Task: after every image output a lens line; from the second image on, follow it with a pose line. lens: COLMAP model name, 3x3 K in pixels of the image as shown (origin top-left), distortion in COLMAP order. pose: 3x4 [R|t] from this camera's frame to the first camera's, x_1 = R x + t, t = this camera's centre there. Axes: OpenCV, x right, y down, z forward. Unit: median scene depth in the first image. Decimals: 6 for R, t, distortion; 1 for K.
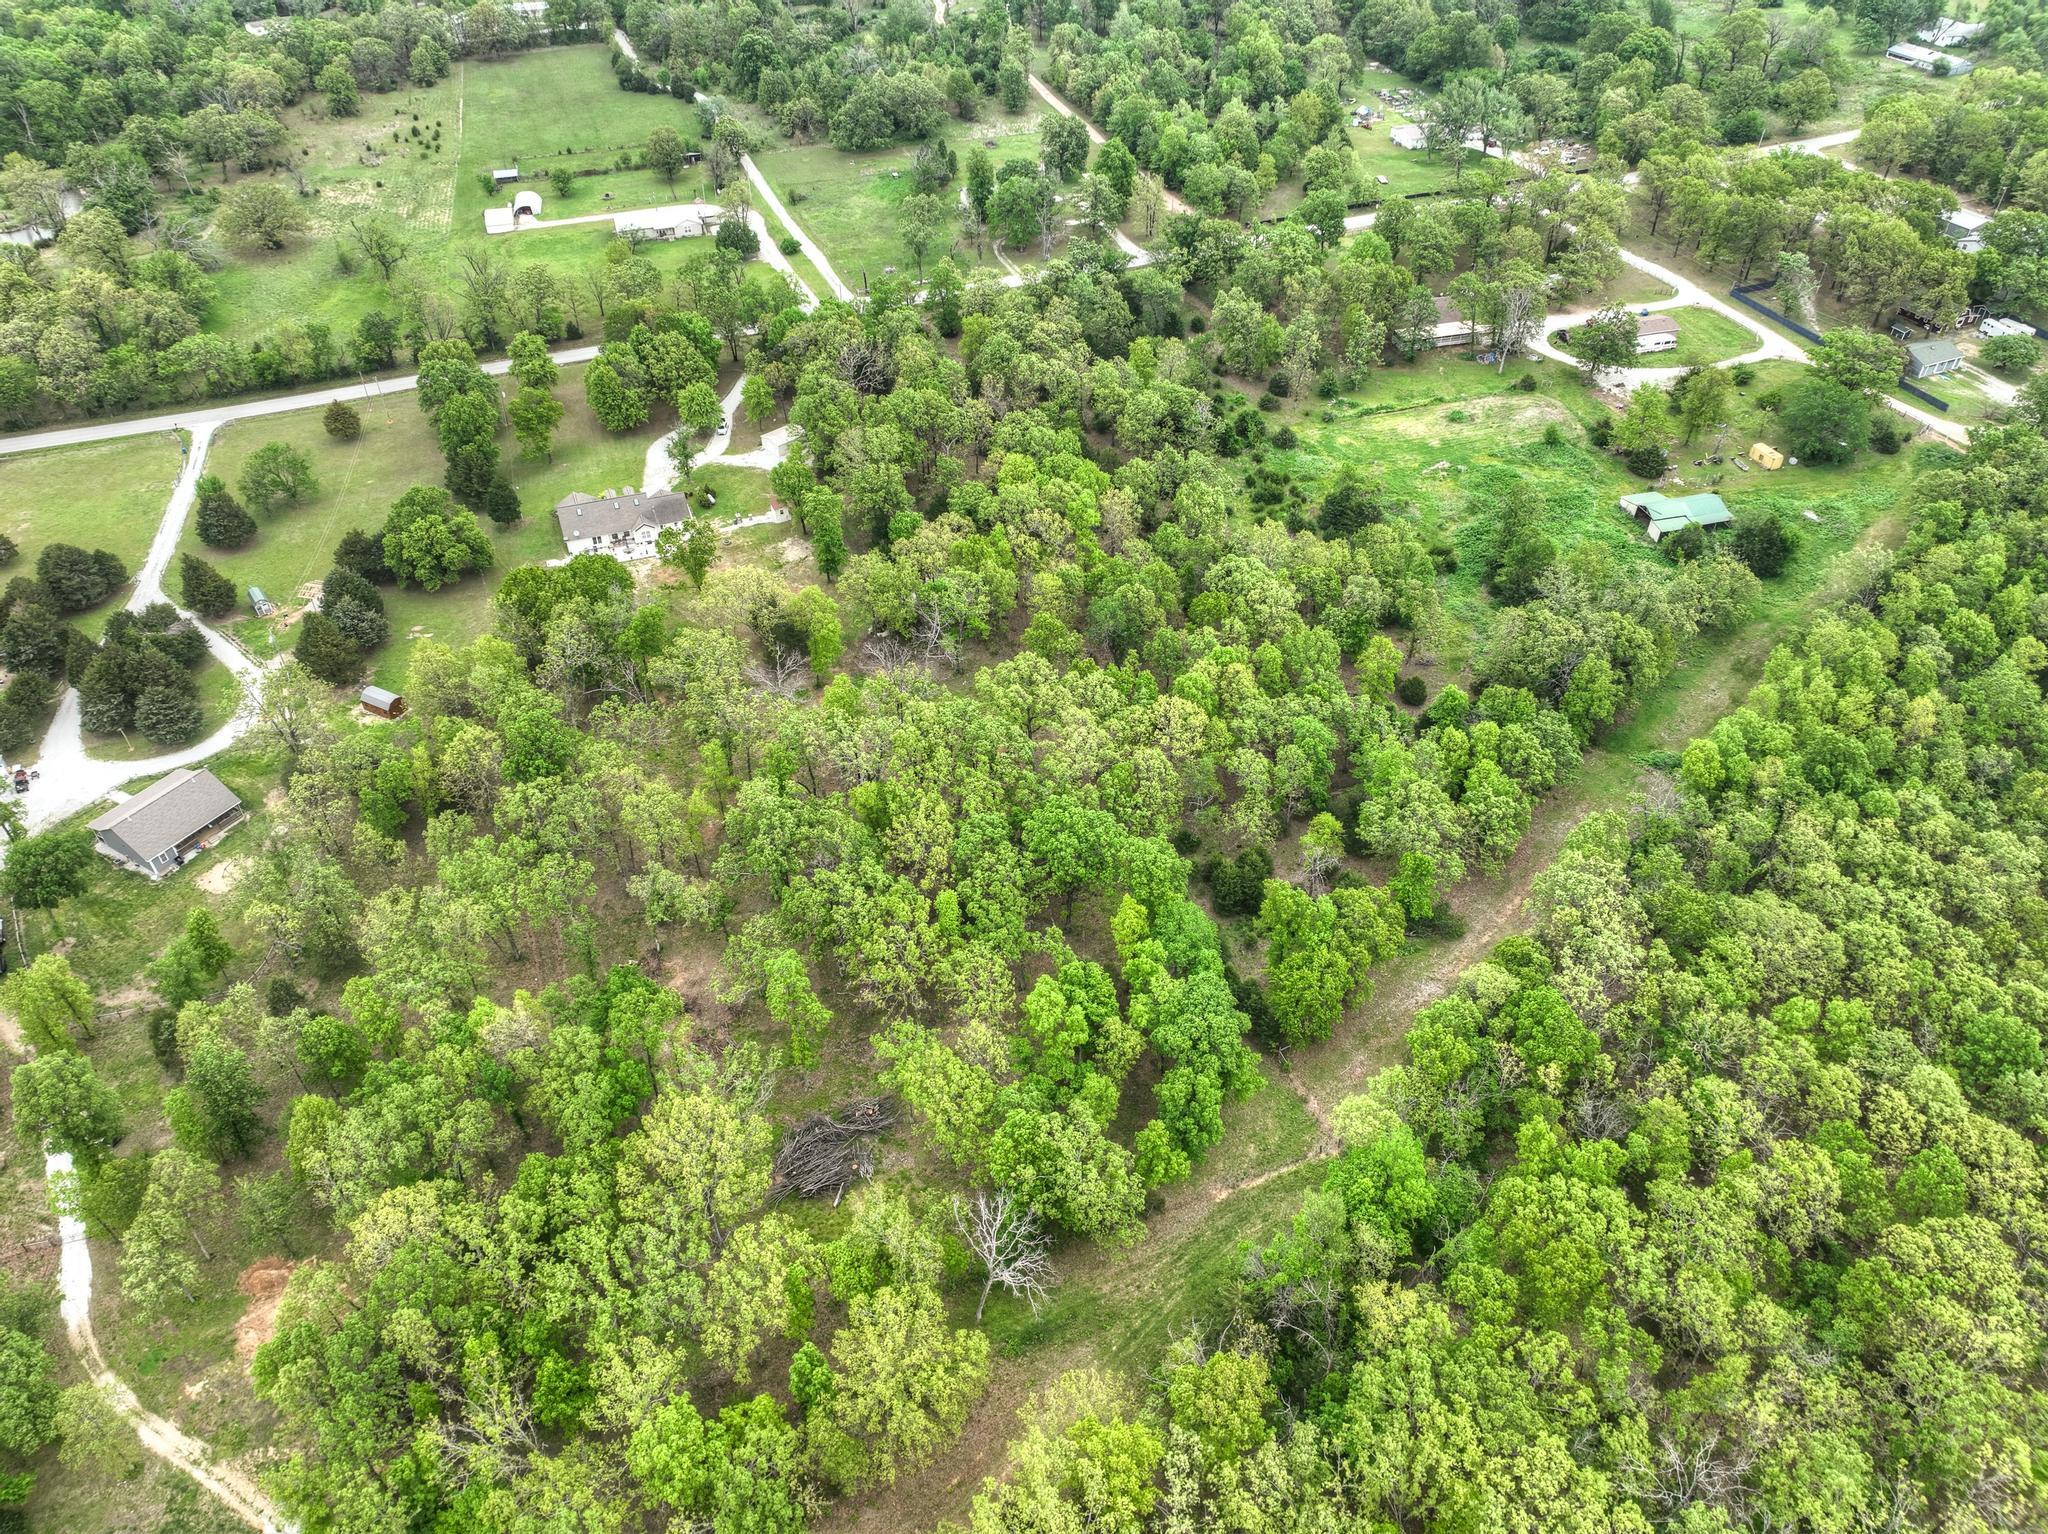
lens RADIAL K [[1437.4, 0, 1037.4], [0, 1437.4, 764.2], [0, 0, 1]] dist [-0.007960, 0.025166]
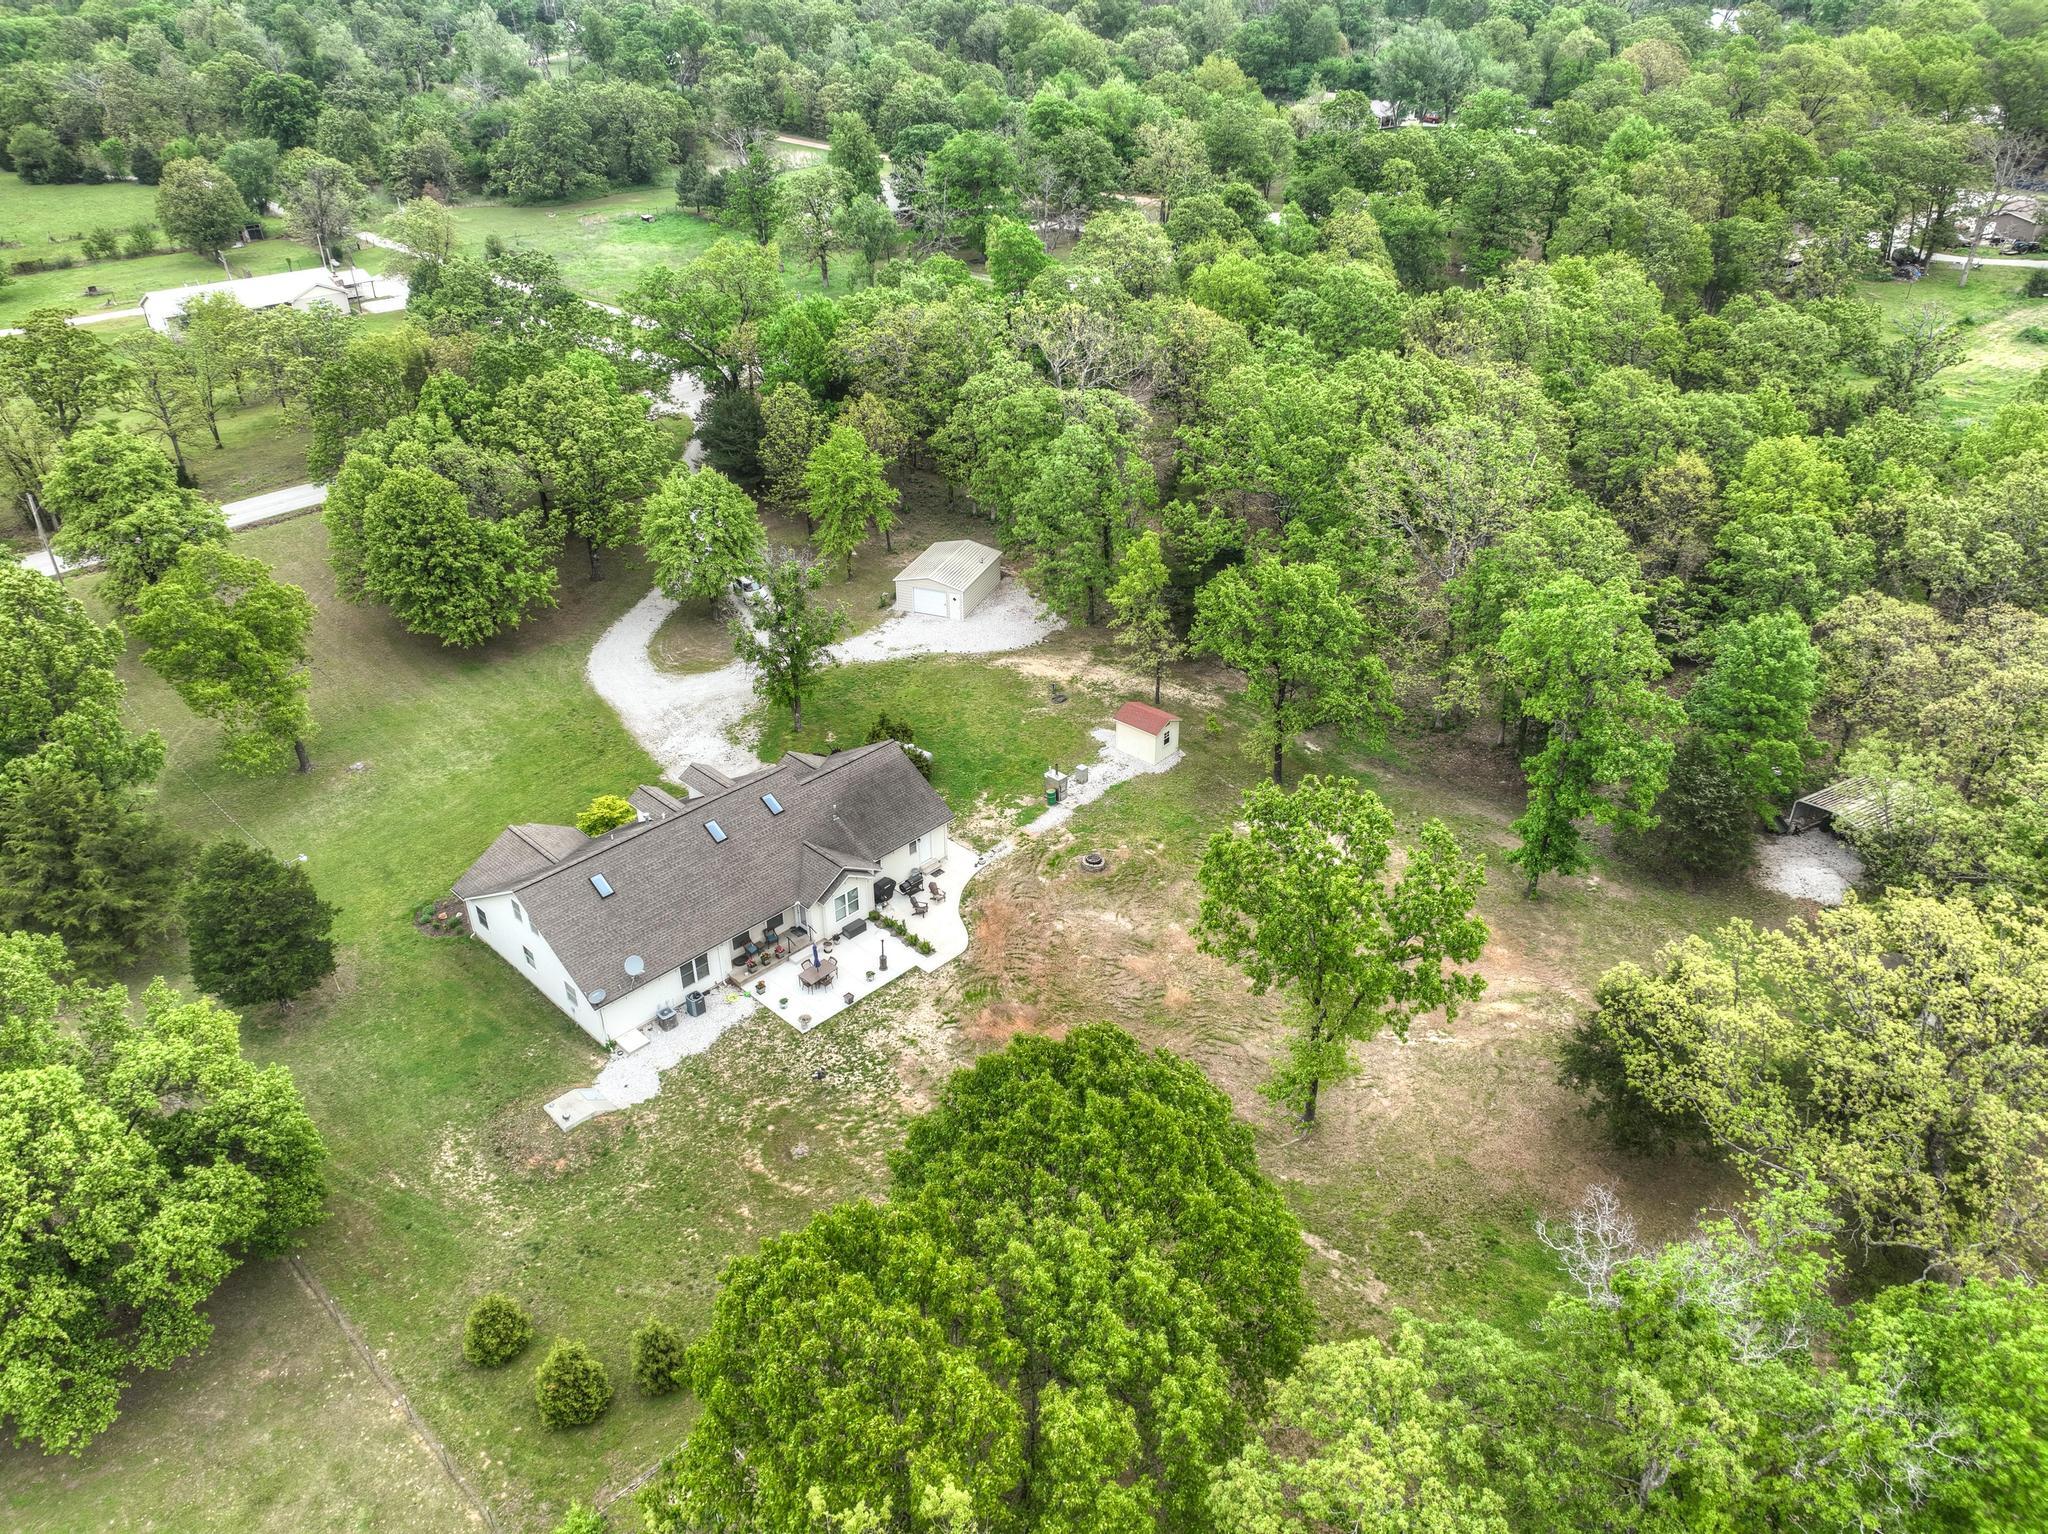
lens RADIAL K [[1437.4, 0, 1021.3], [0, 1437.4, 769.7], [0, 0, 1]] dist [-0.007960, 0.025166]
pose [[0.910557, -0.219253, 0.350448, -0.310851], [0.272042, 0.956132, -0.108646, -0.134568], [-0.311254, 0.194265, 0.930259, 0.666660]]
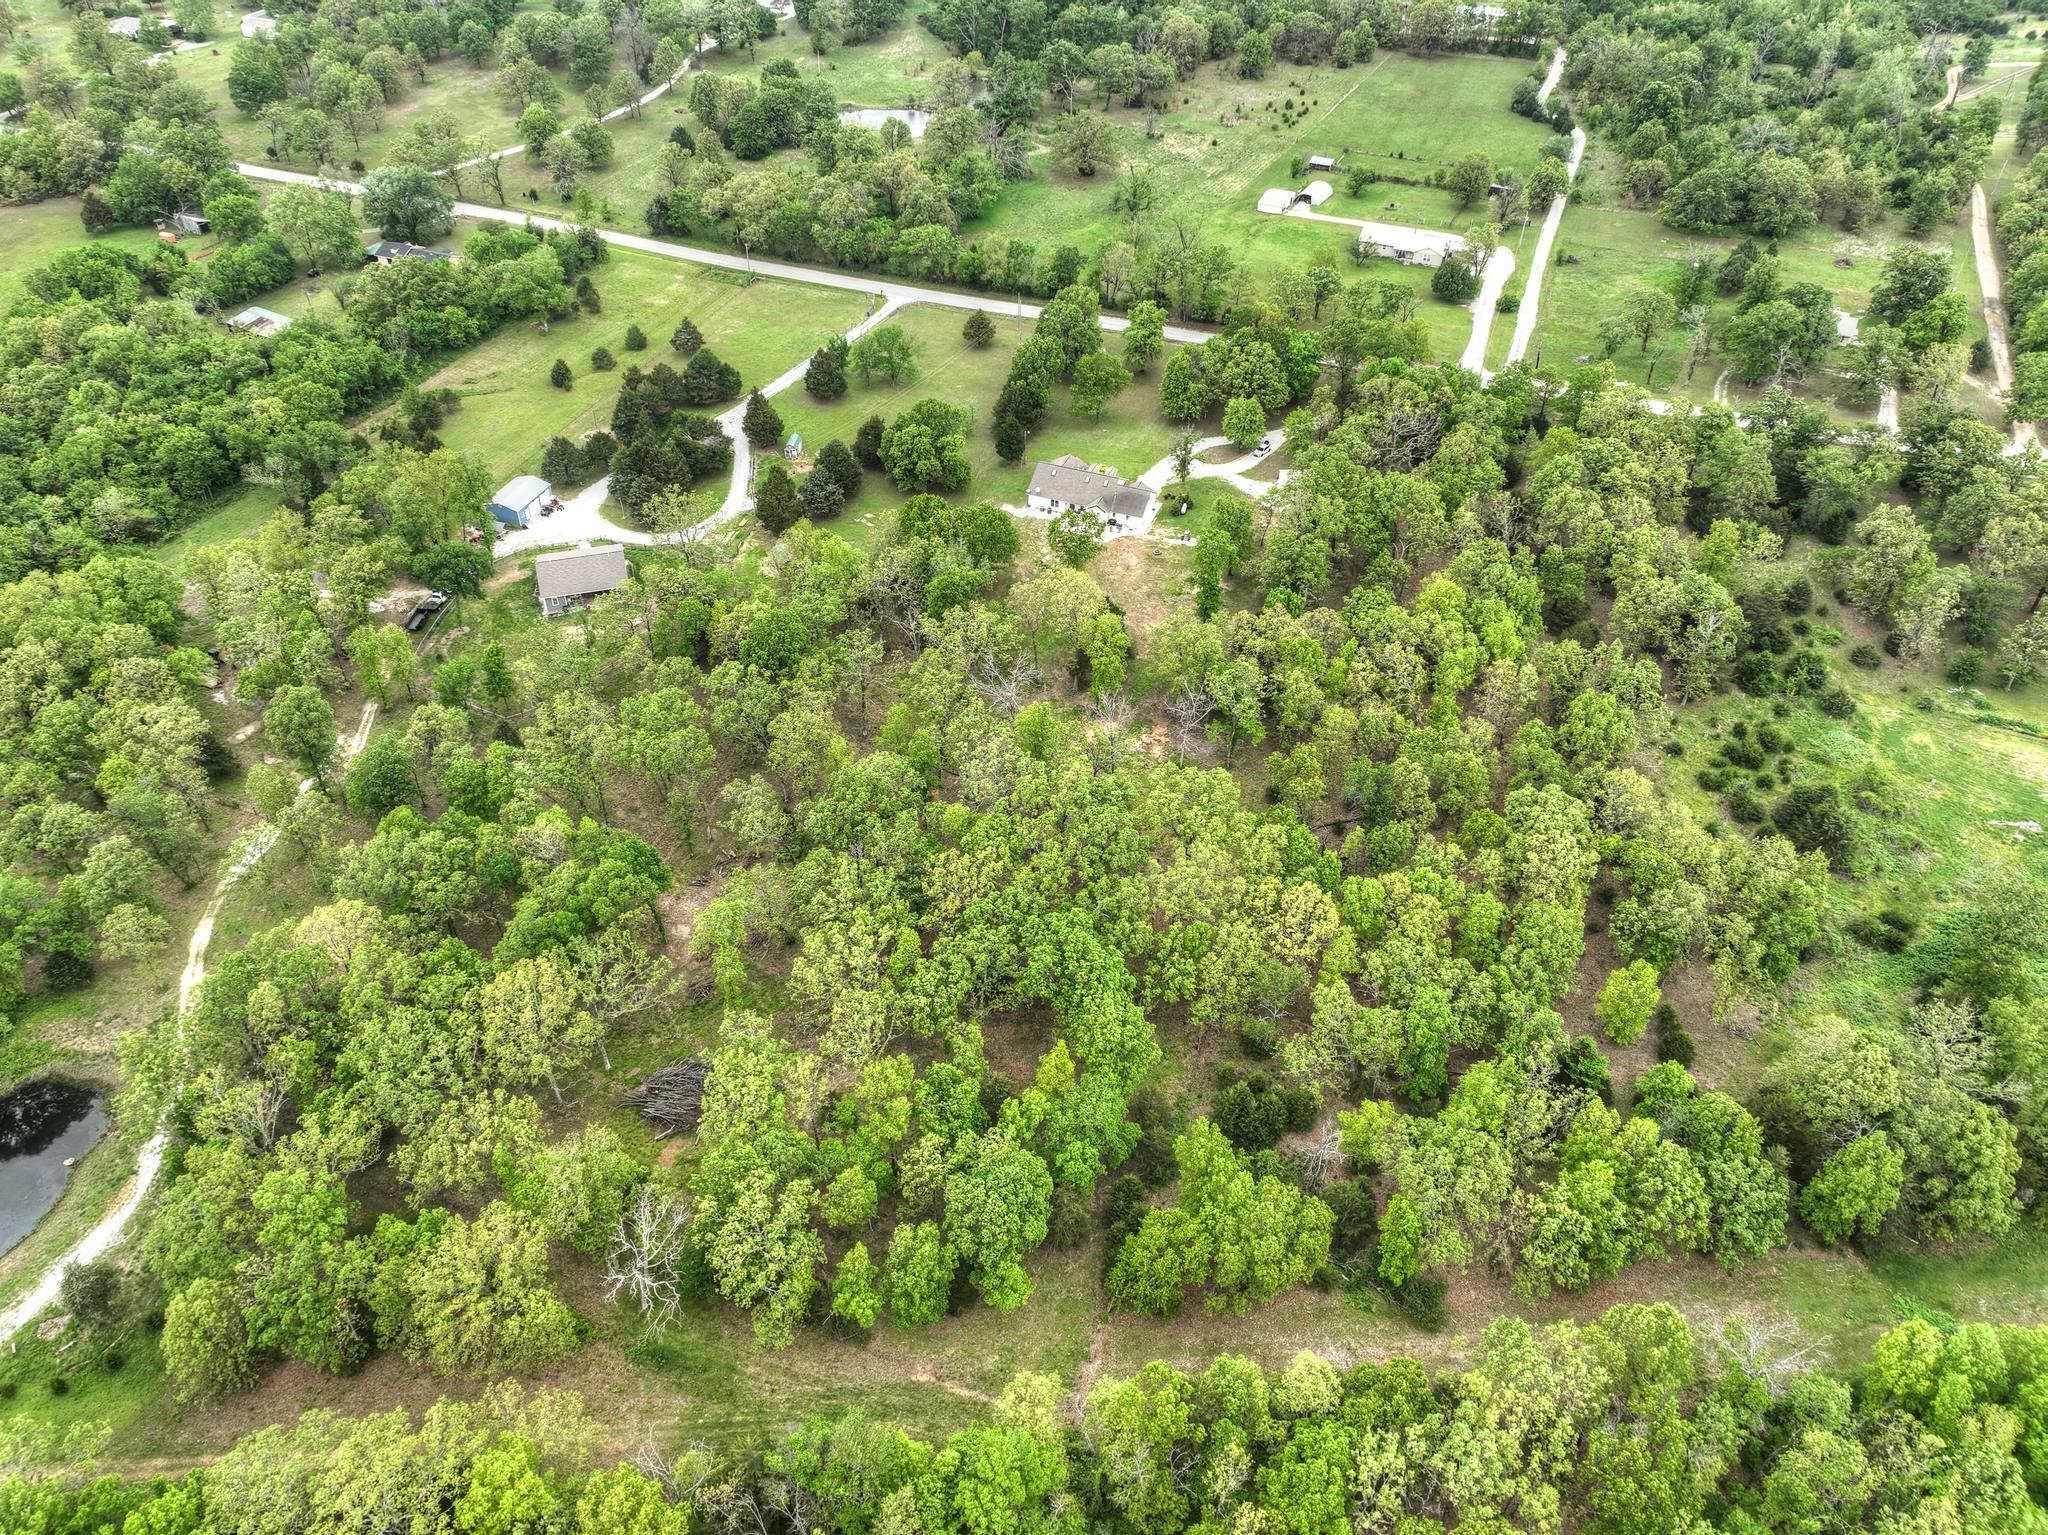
lens RADIAL K [[1437.4, 0, 1026.7], [0, 1437.4, 773.2], [0, 0, 1]] dist [-0.007960, 0.025166]
pose [[0.738284, 0.448064, -0.504158, 0.263099], [-0.445758, 0.885090, 0.133849, -0.104655], [0.506198, 0.125913, 0.853176, 0.123787]]
